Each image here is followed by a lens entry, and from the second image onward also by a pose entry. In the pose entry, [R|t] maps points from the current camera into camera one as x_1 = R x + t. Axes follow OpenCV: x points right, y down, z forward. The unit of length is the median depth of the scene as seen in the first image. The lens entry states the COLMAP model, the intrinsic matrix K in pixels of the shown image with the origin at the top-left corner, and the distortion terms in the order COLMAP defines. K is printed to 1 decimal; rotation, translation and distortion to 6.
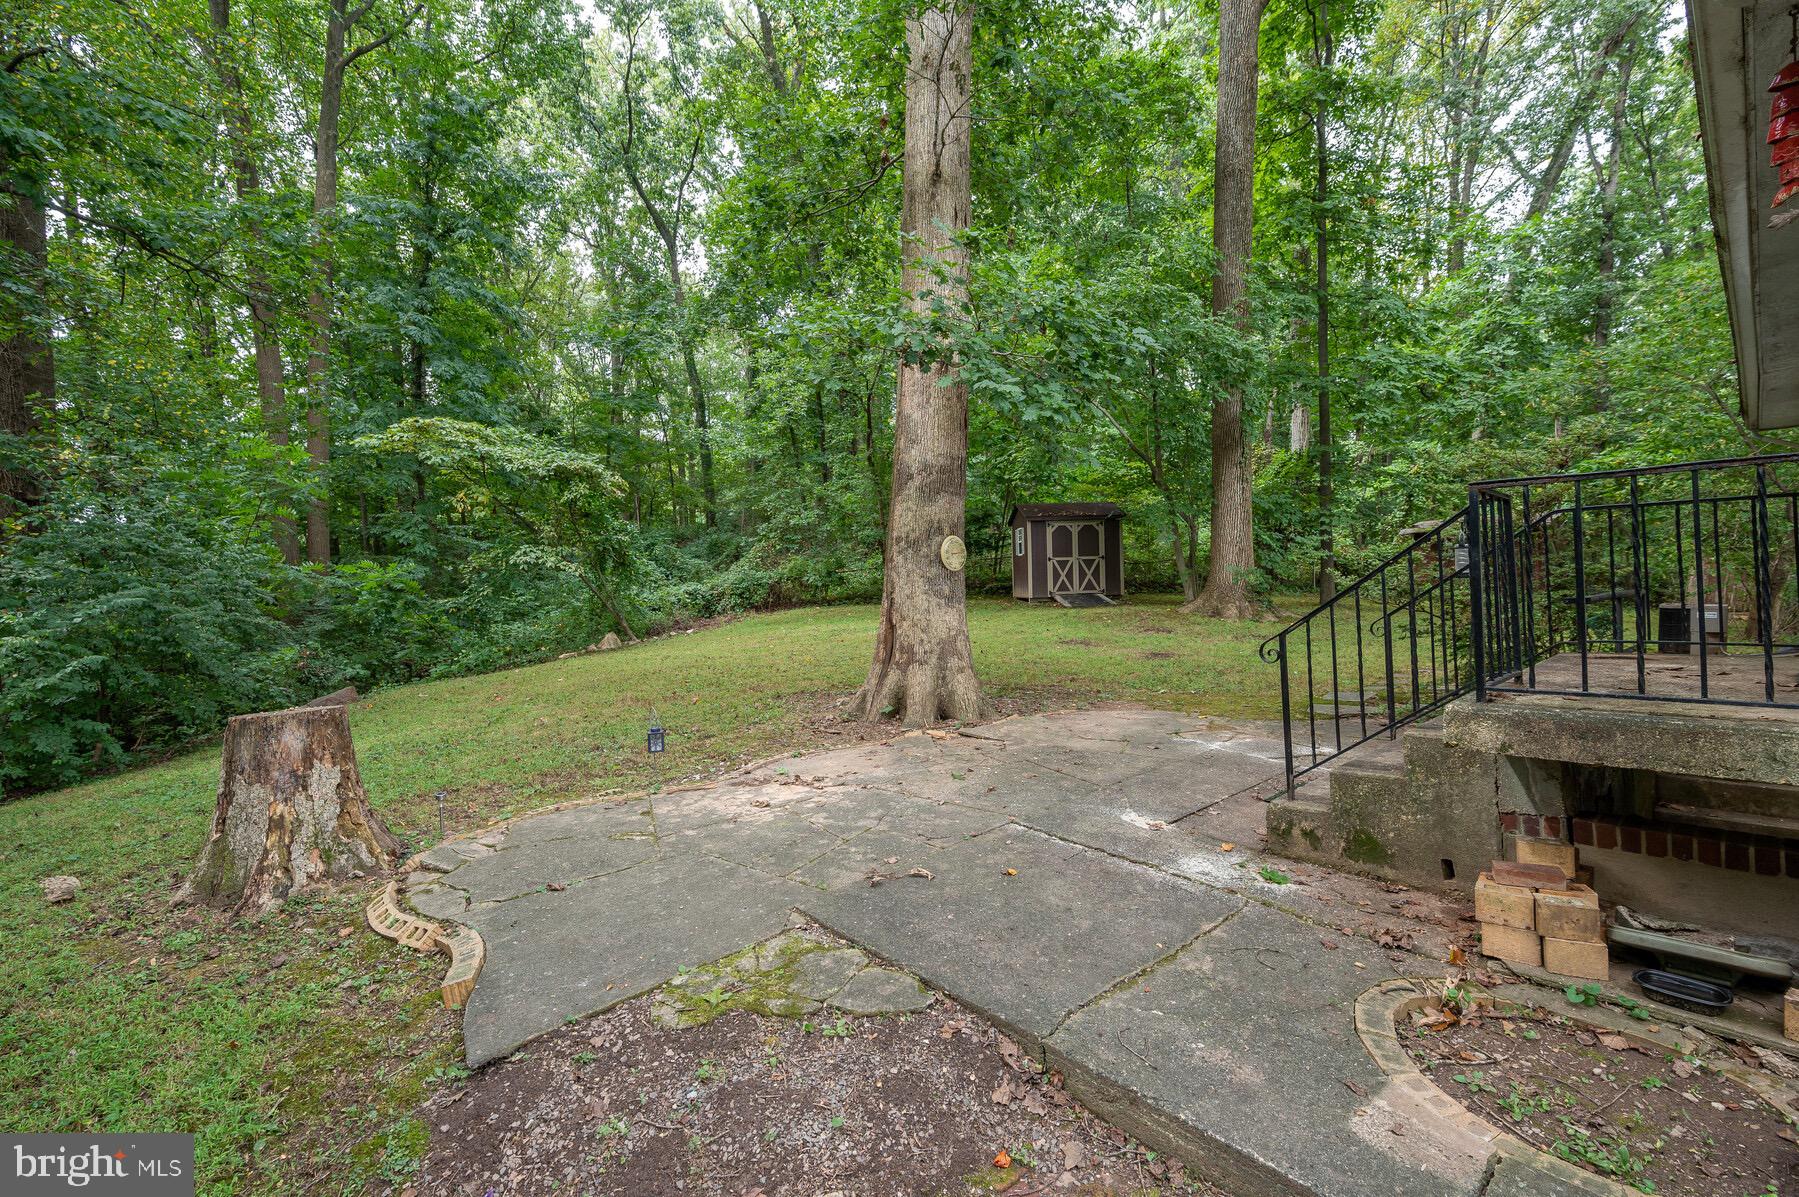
lens RADIAL K [[780.9, 0, 897.3], [0, 780.9, 600.3], [0, 0, 1]] dist [-0.001172, 0.000024]
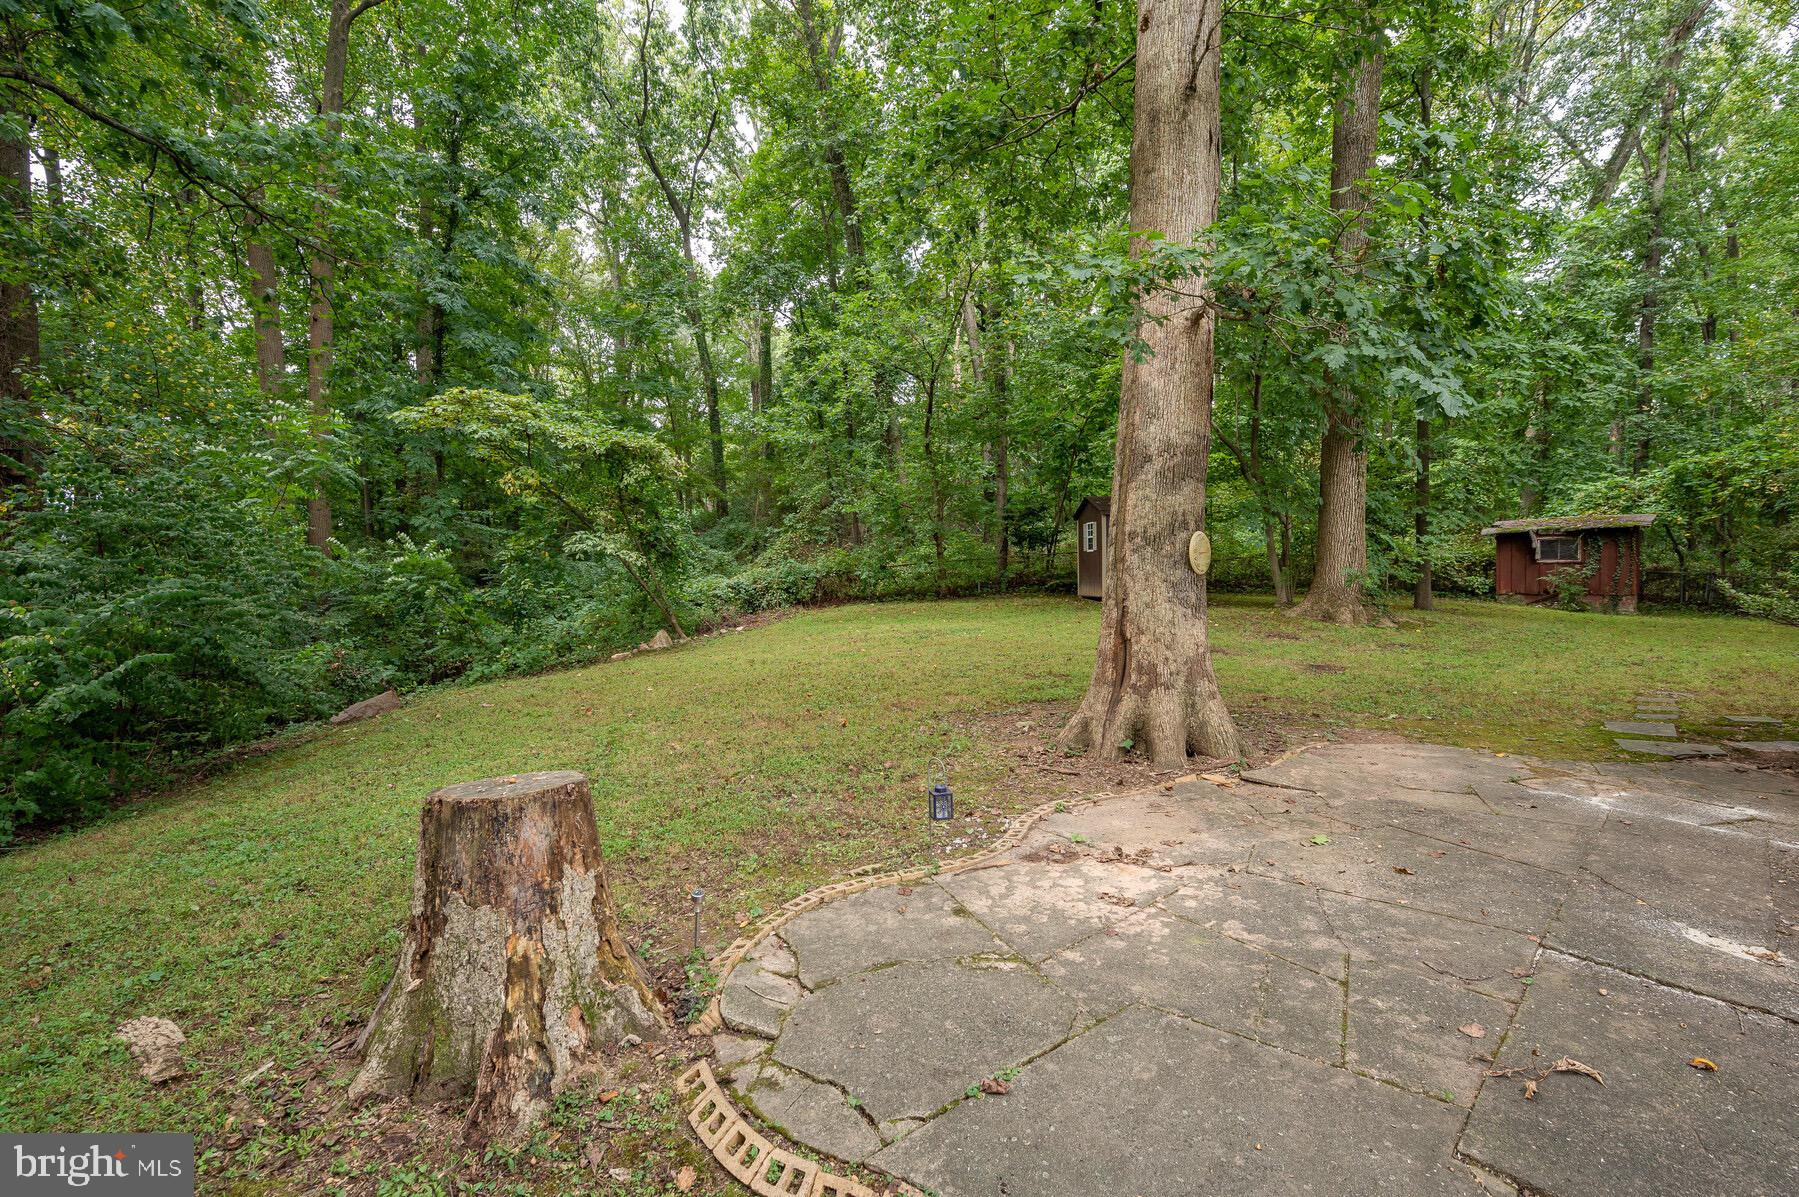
lens RADIAL K [[780.9, 0, 896.1], [0, 780.9, 596.6], [0, 0, 1]] dist [-0.001172, 0.000024]
pose [[0.999736, 0.012520, 0.019286, -0.120550], [-0.012622, 0.999907, 0.005222, -0.006611], [-0.019219, -0.005464, 0.999800, 0.085133]]
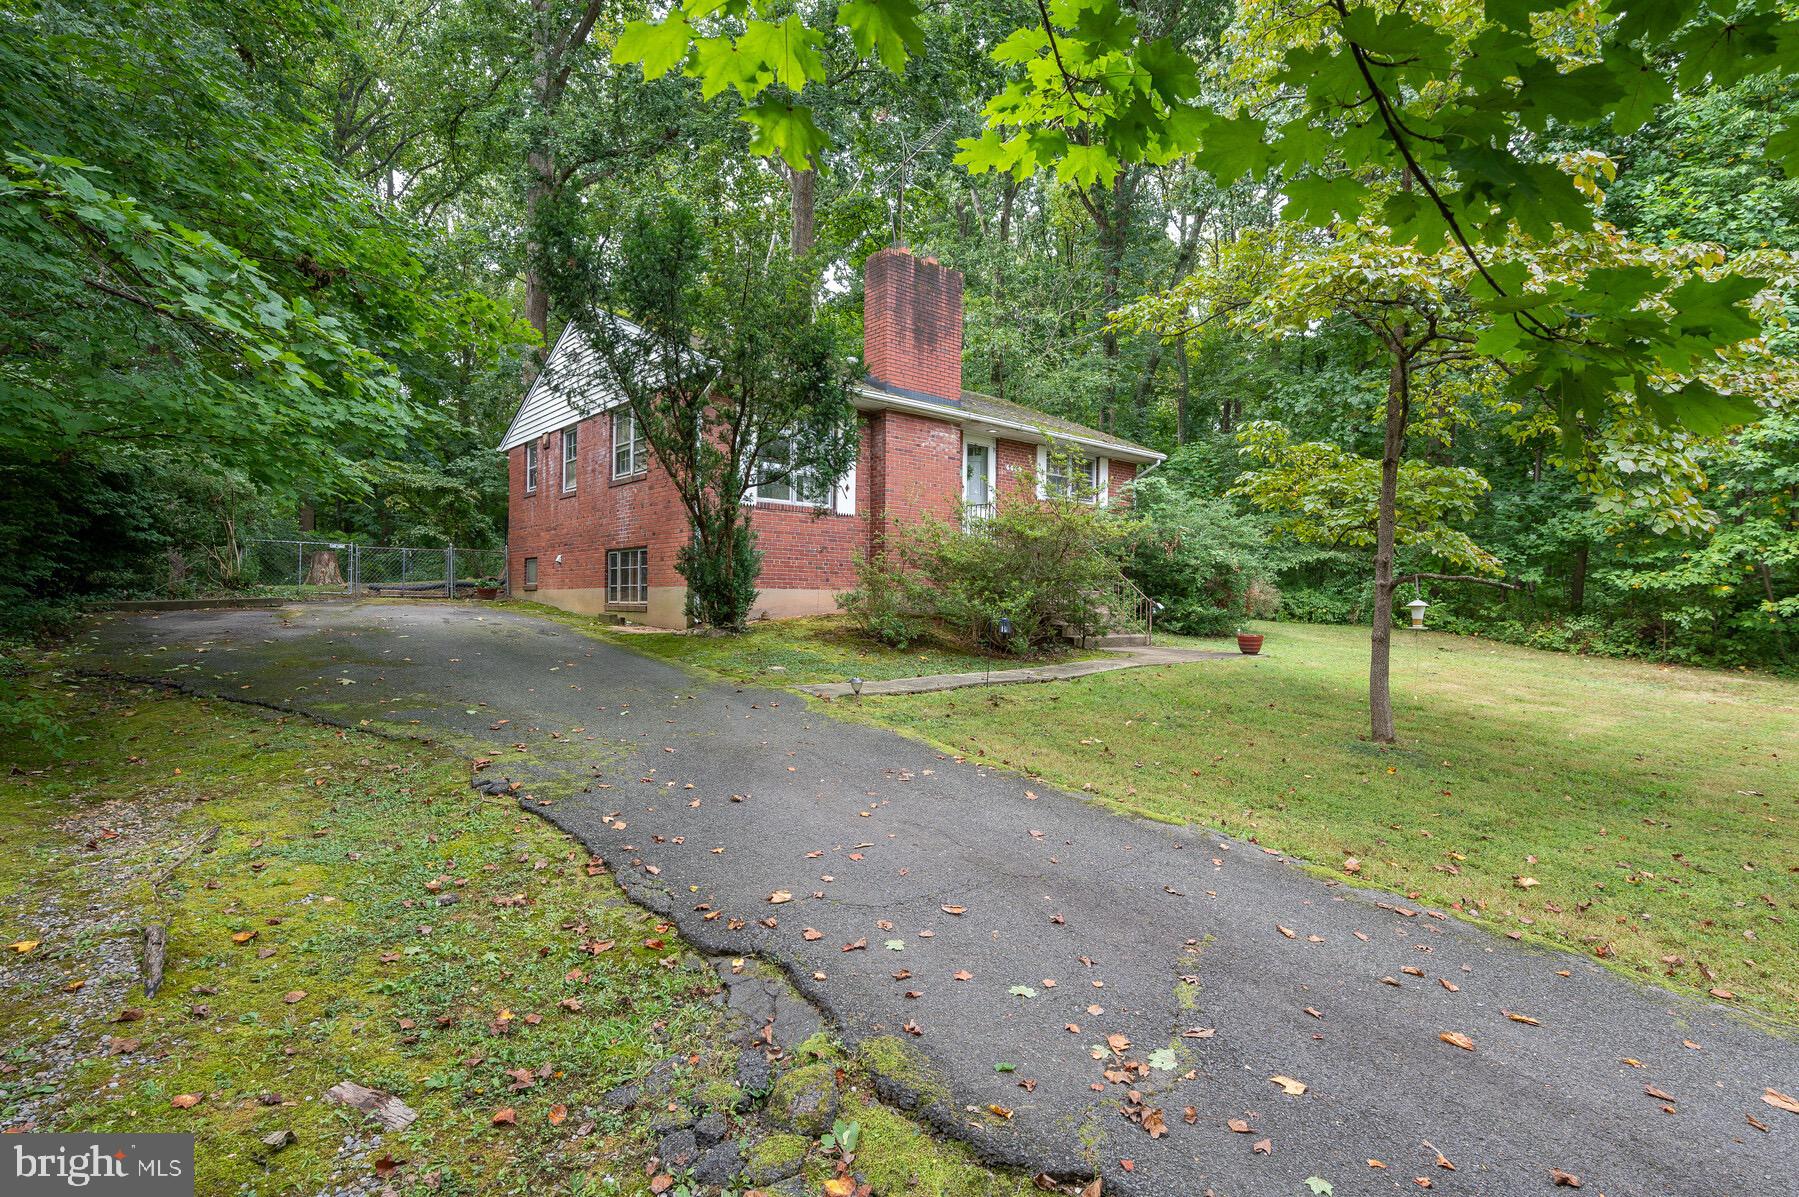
lens RADIAL K [[780.9, 0, 901.0], [0, 780.9, 591.4], [0, 0, 1]] dist [-0.001172, 0.000024]
pose [[0.999574, 0.009330, 0.027658, 0.767558], [-0.009395, 0.999953, 0.002252, 0.088514], [-0.027635, -0.002511, 0.999615, -1.130517]]
